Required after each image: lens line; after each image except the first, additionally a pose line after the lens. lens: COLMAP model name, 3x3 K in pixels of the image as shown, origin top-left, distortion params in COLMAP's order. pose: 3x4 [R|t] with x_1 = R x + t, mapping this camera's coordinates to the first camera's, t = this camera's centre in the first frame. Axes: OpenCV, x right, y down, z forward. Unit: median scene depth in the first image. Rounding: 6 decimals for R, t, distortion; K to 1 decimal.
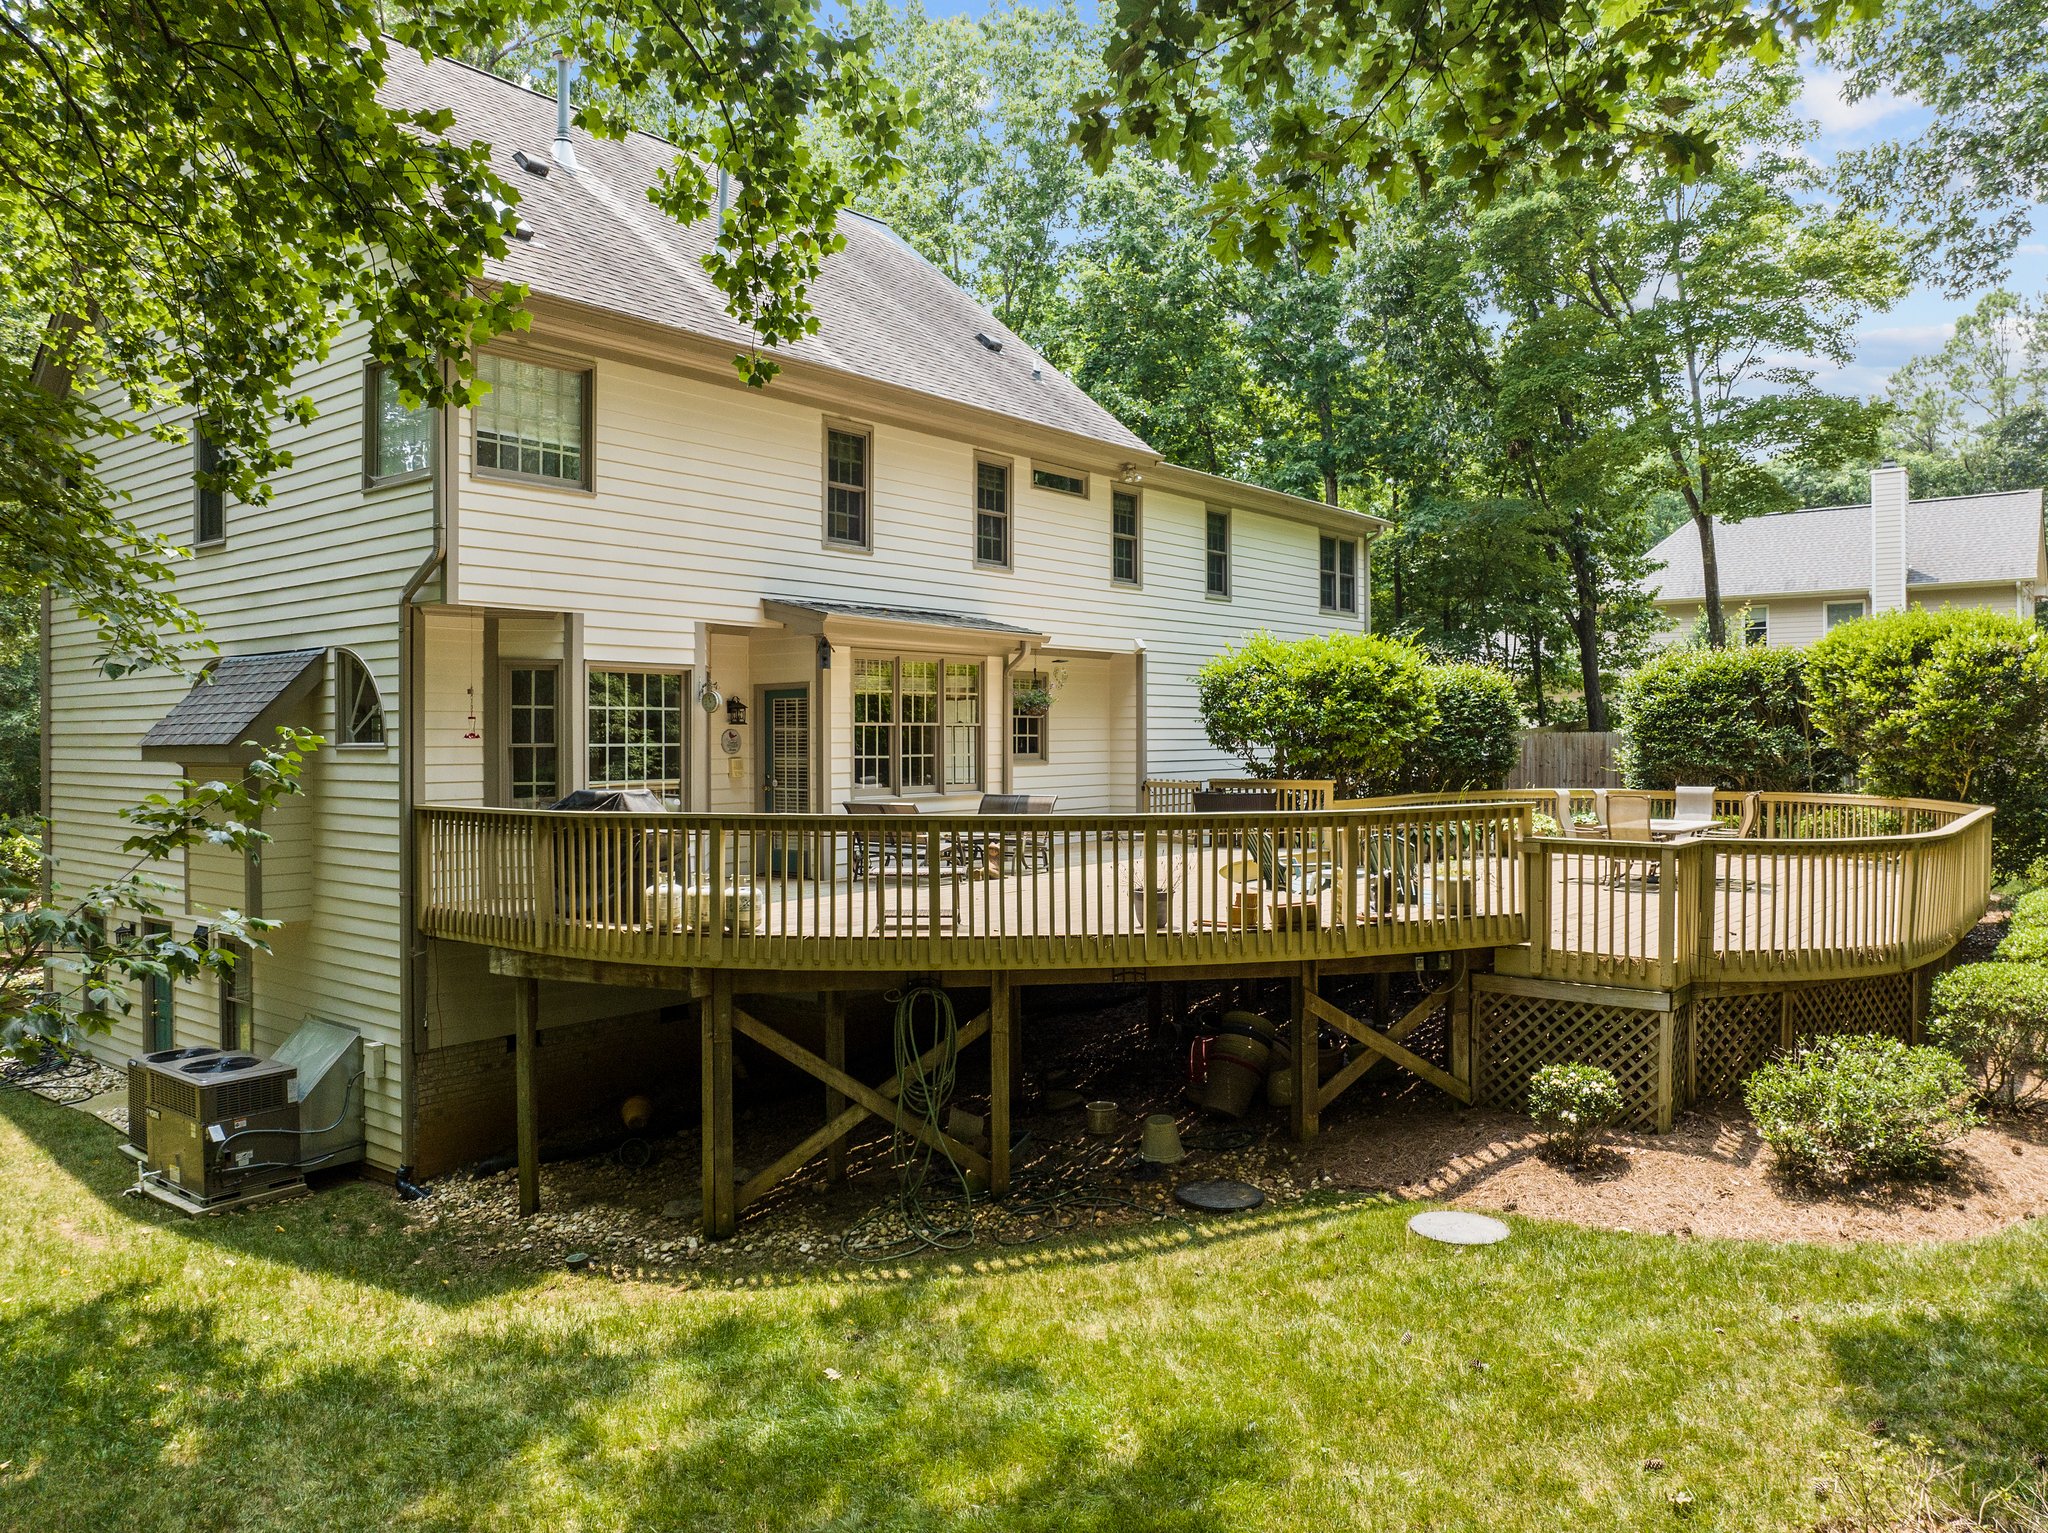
lens RADIAL K [[1453.6, 0, 1027.8], [0, 1453.6, 758.1], [0, 0, 1]] dist [-0.037673, -0.002541]
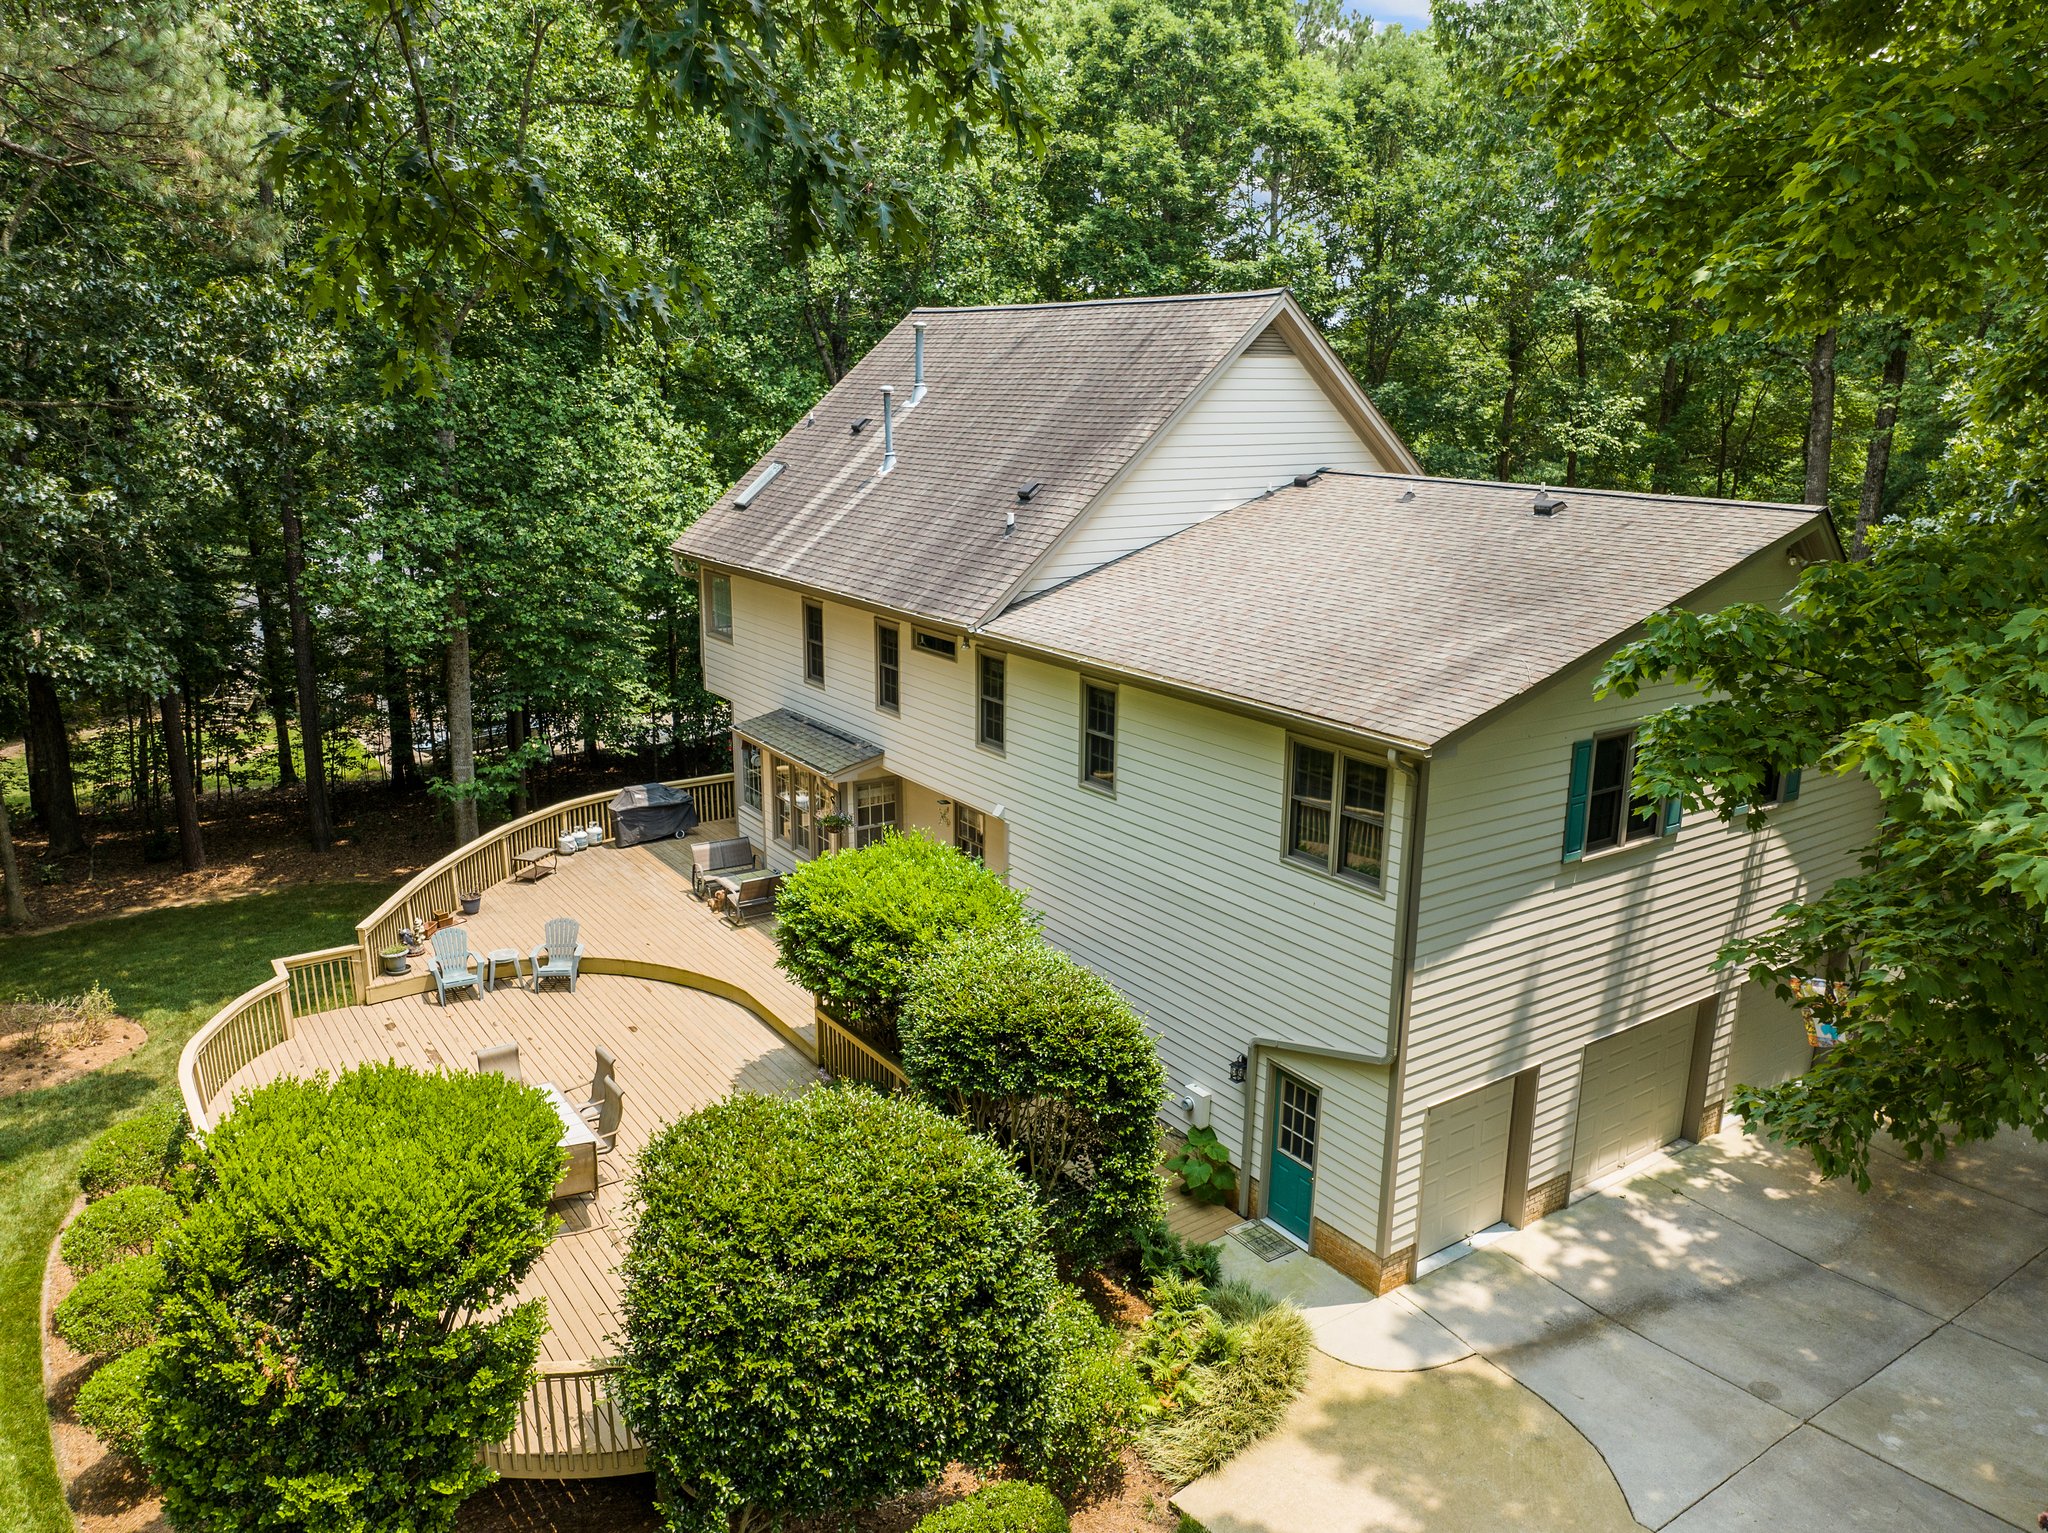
lens RADIAL K [[1466.6, 0, 1029.1], [0, 1466.6, 758.7], [0, 0, 1]] dist [-0.023906, -0.036934]
pose [[-0.276919, 0.235237, -0.931654, 1.452754], [-0.025282, 0.967451, 0.251791, -0.533271], [0.960561, 0.093280, -0.261959, 1.883831]]
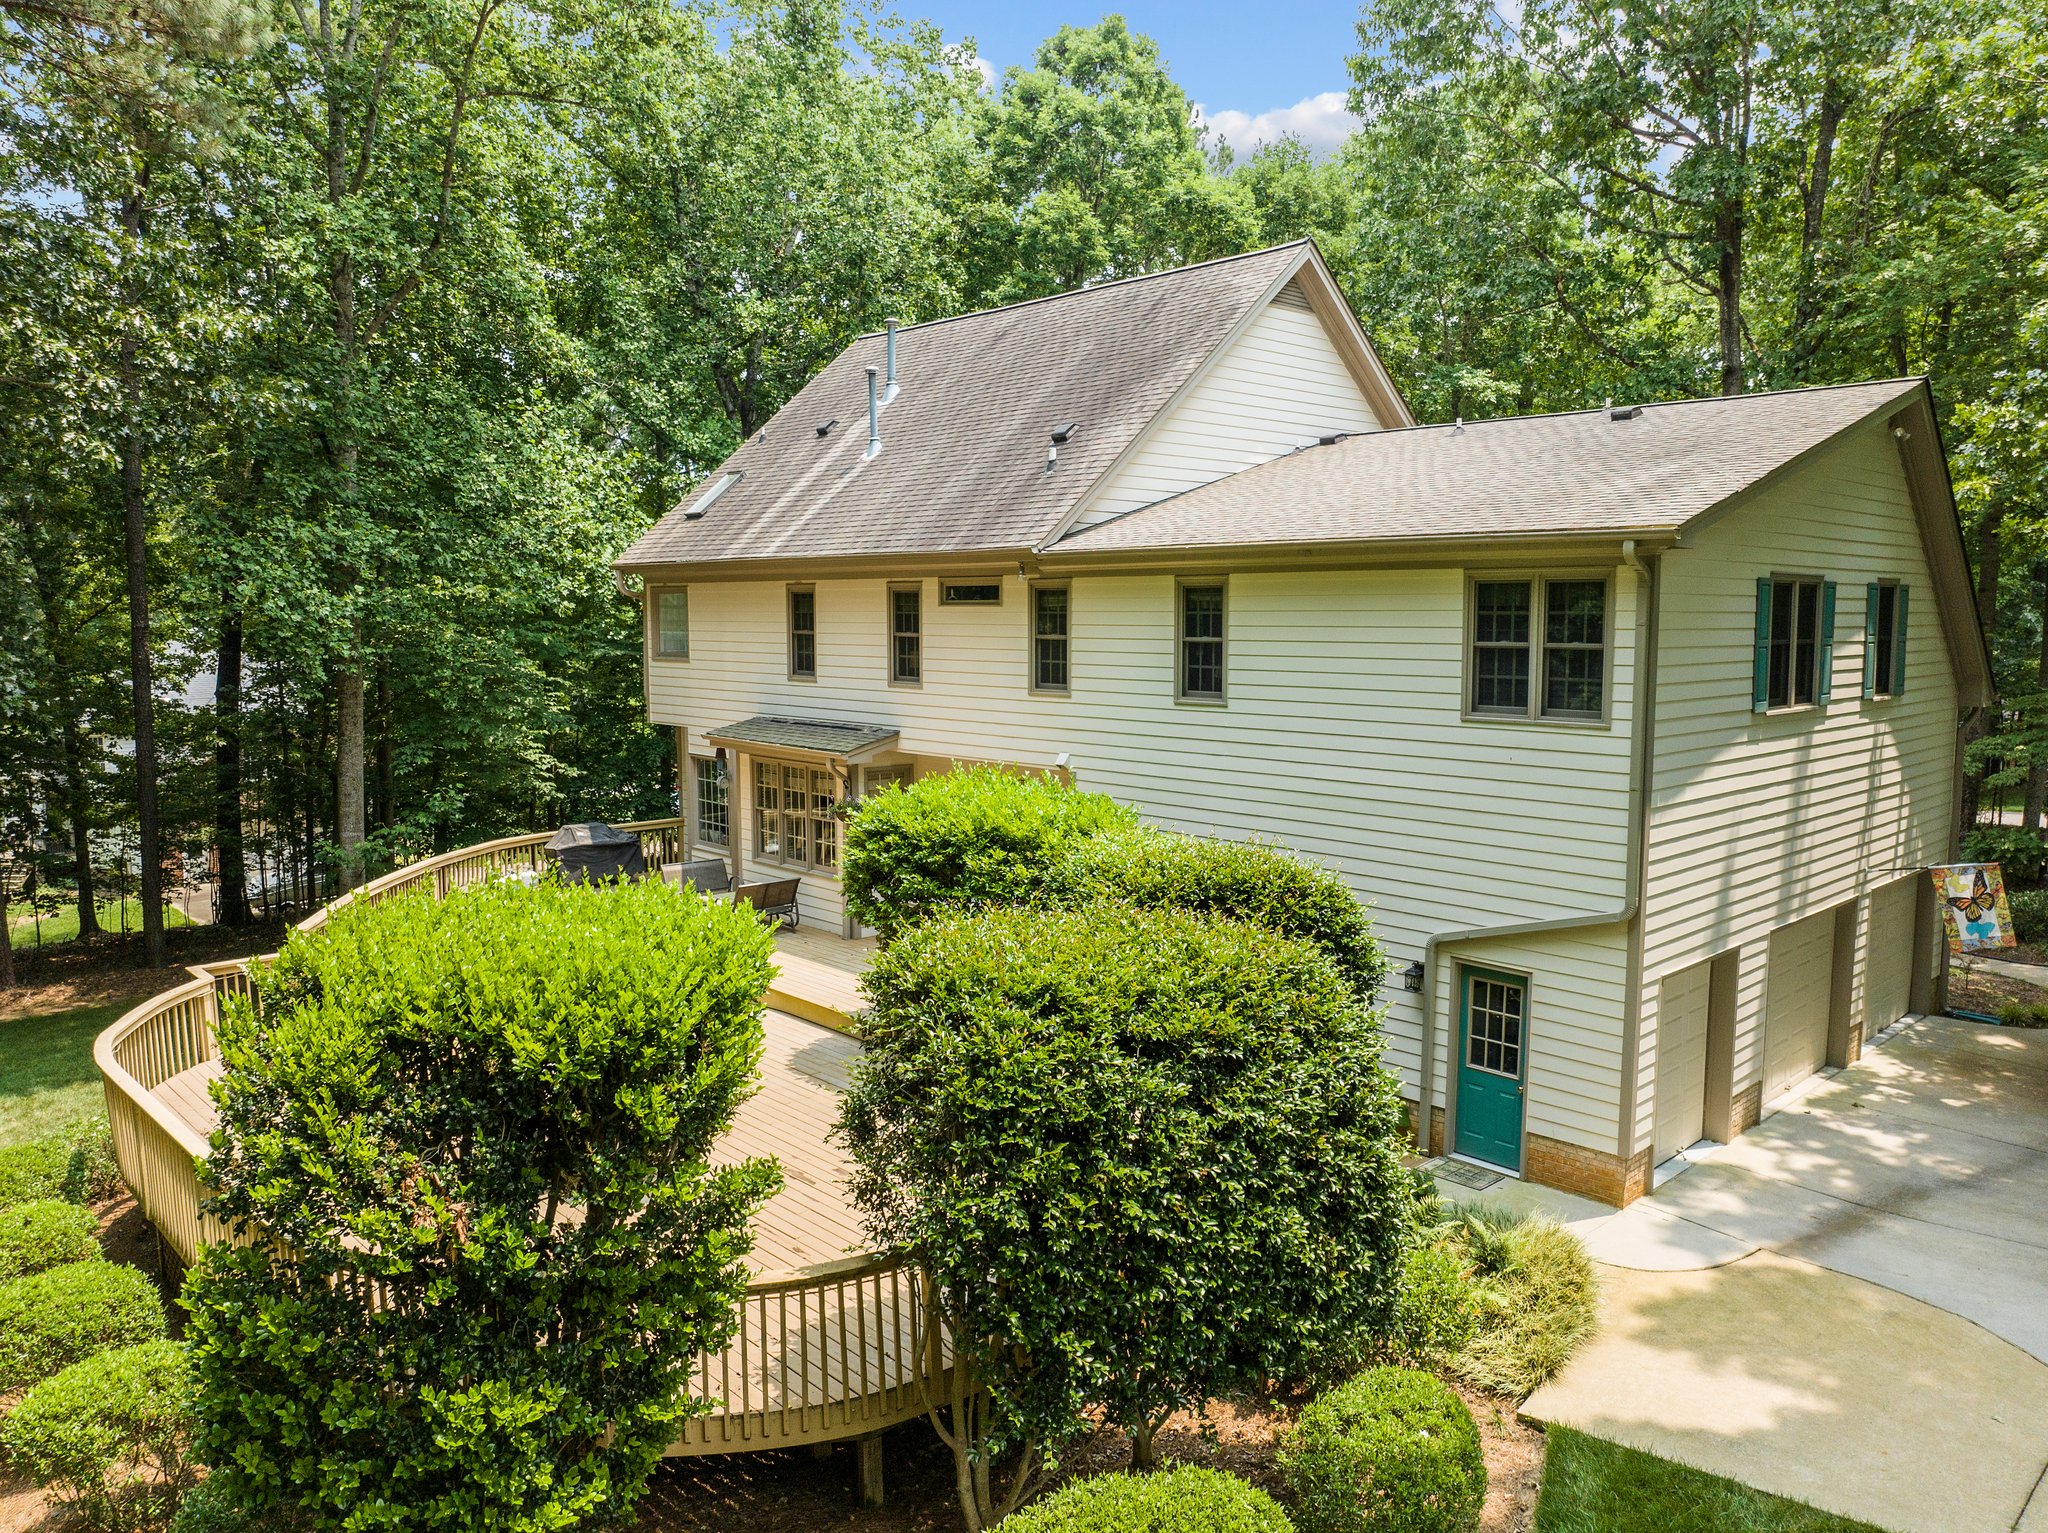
lens RADIAL K [[1453.6, 0, 1027.8], [0, 1453.6, 758.1], [0, 0, 1]] dist [-0.037673, -0.002541]
pose [[-0.134163, 0.105000, -0.985381, 1.392501], [-0.014245, 0.994064, 0.107864, -0.256356], [0.990857, 0.028508, -0.131870, 1.618277]]
